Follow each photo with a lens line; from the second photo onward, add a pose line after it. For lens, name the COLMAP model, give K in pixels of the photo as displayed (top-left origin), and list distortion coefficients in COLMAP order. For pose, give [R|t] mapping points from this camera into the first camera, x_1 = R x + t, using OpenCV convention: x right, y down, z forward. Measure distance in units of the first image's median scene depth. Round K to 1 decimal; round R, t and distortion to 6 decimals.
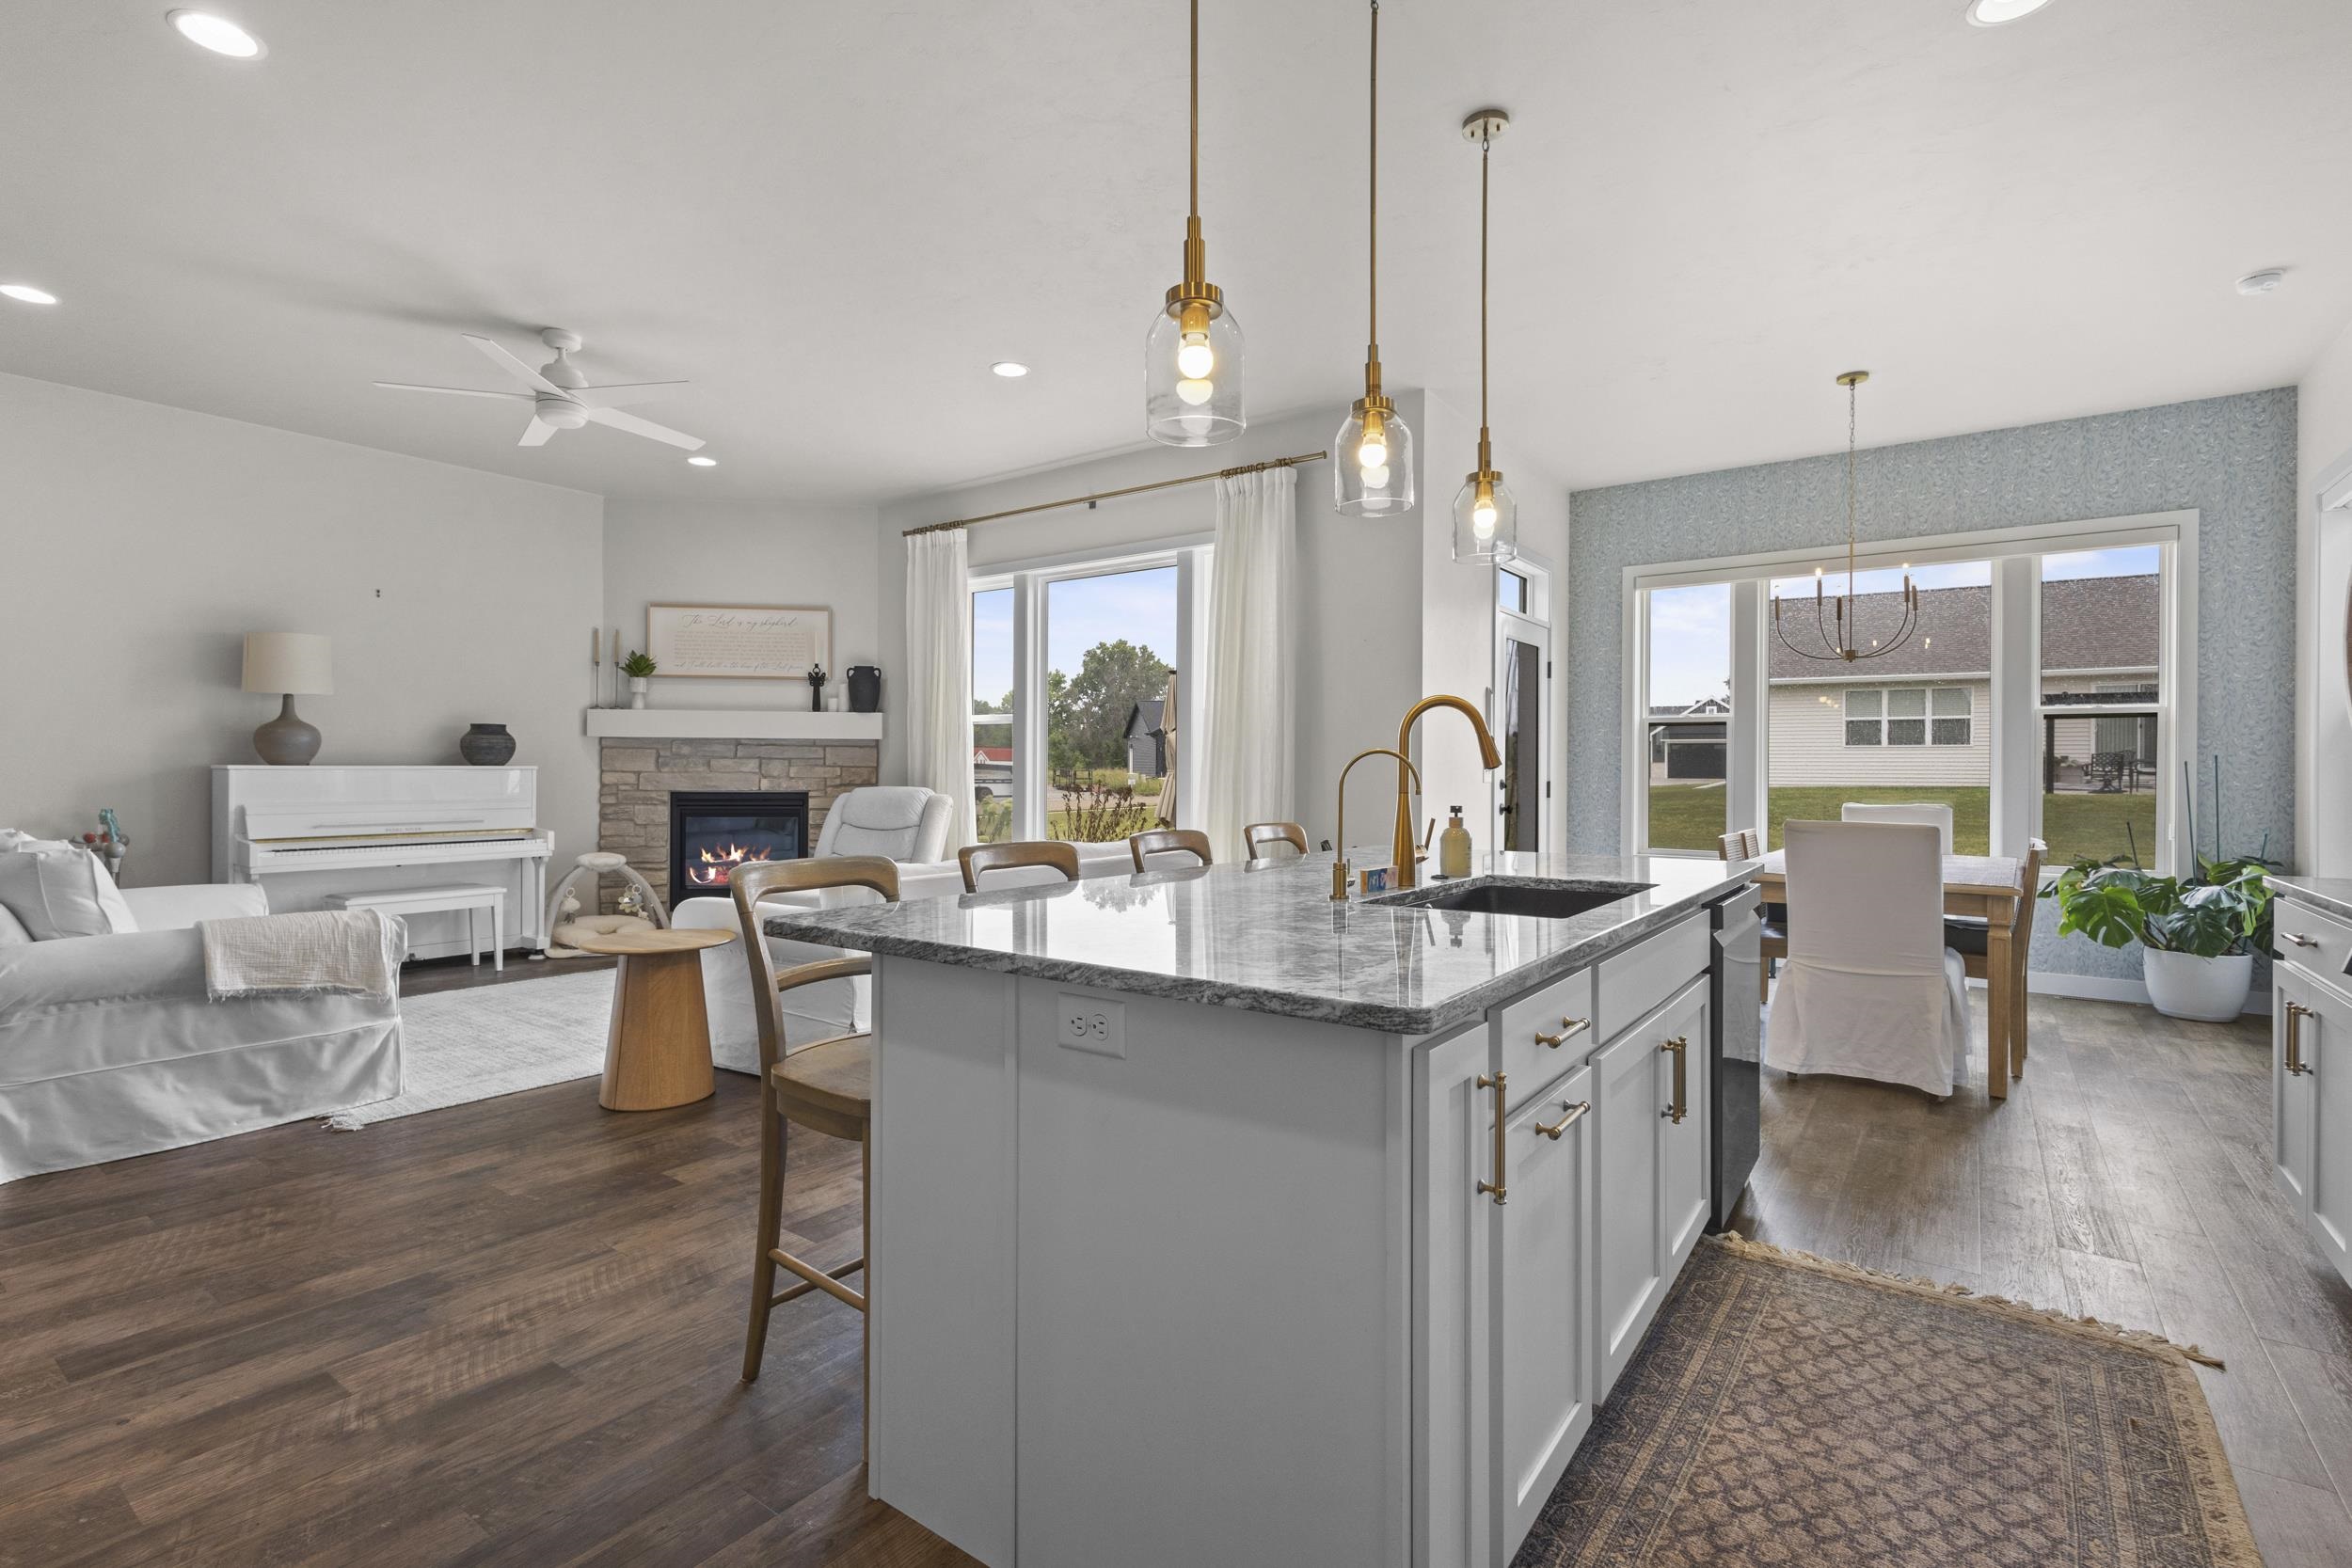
lens RADIAL K [[1084.2, 0, 1168.8], [0, 1084.2, 774.3], [0, 0, 1]] dist [0.014566, -0.005680]
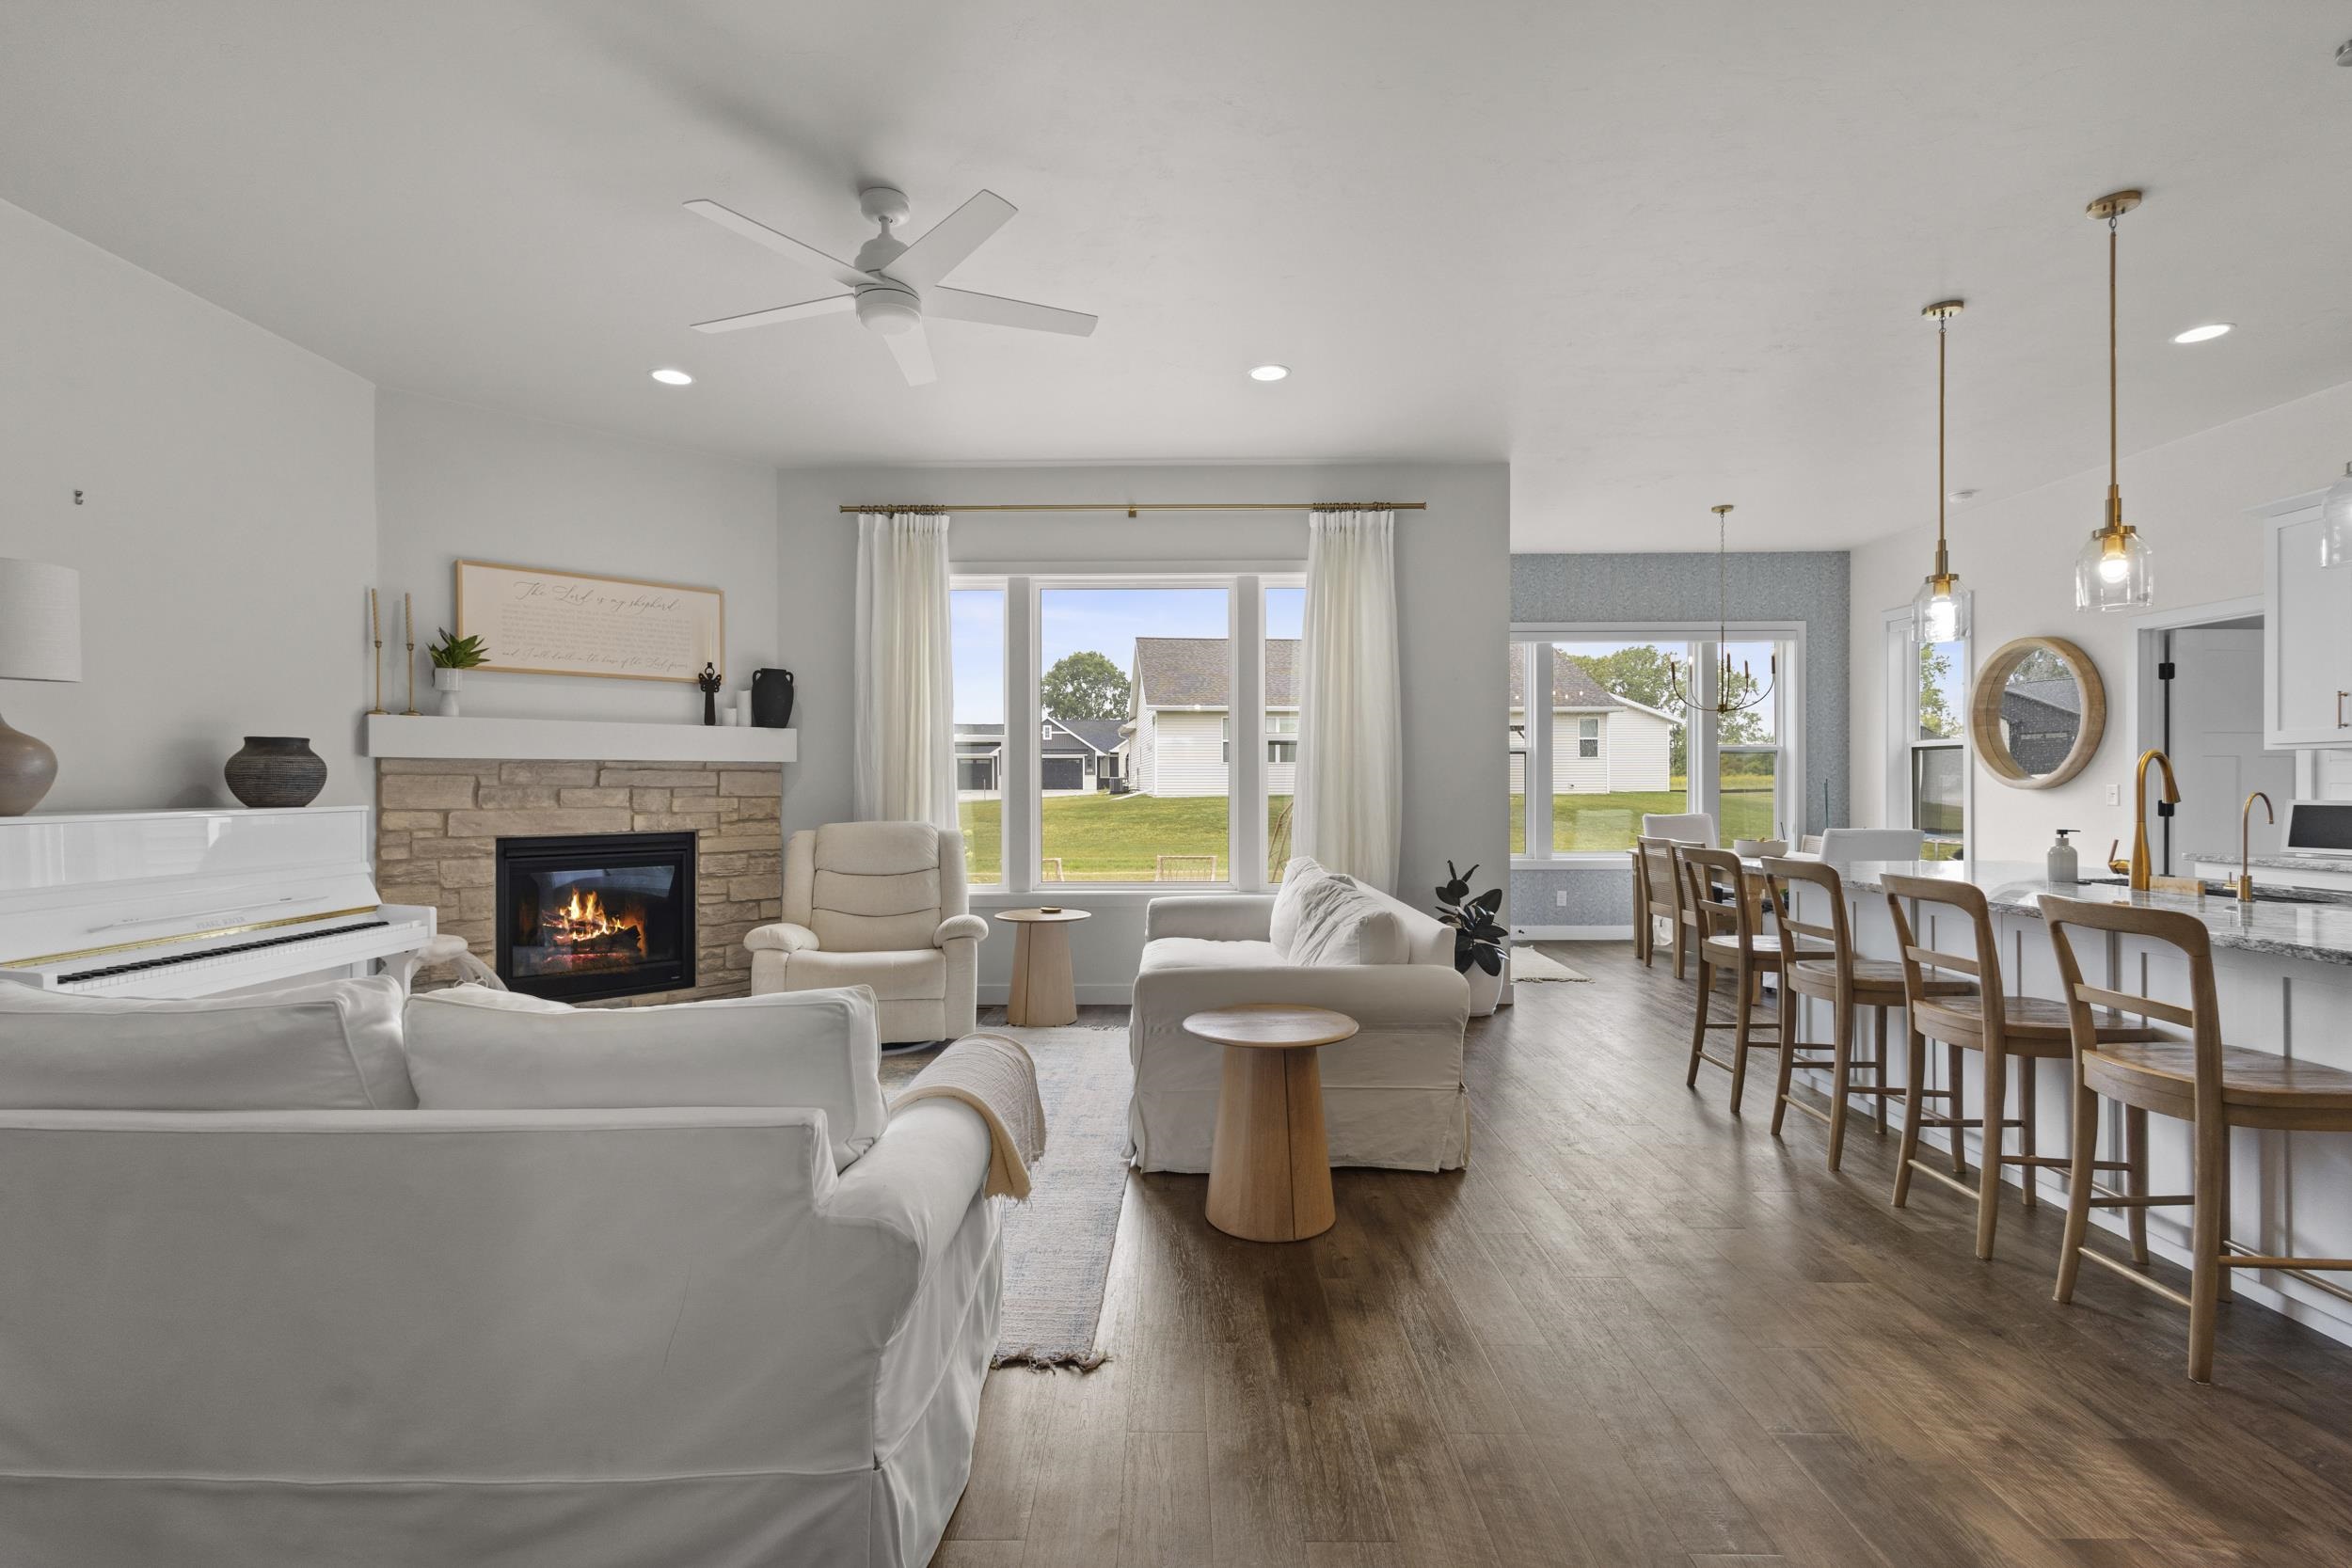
lens RADIAL K [[1084.2, 0, 1162.1], [0, 1084.2, 781.6], [0, 0, 1]] dist [0.014566, -0.005680]
pose [[0.811508, -0.007285, 0.584296, -0.693301], [0.009861, 0.999951, -0.001228, -0.019363], [-0.584258, 0.006758, 0.811540, 0.267786]]
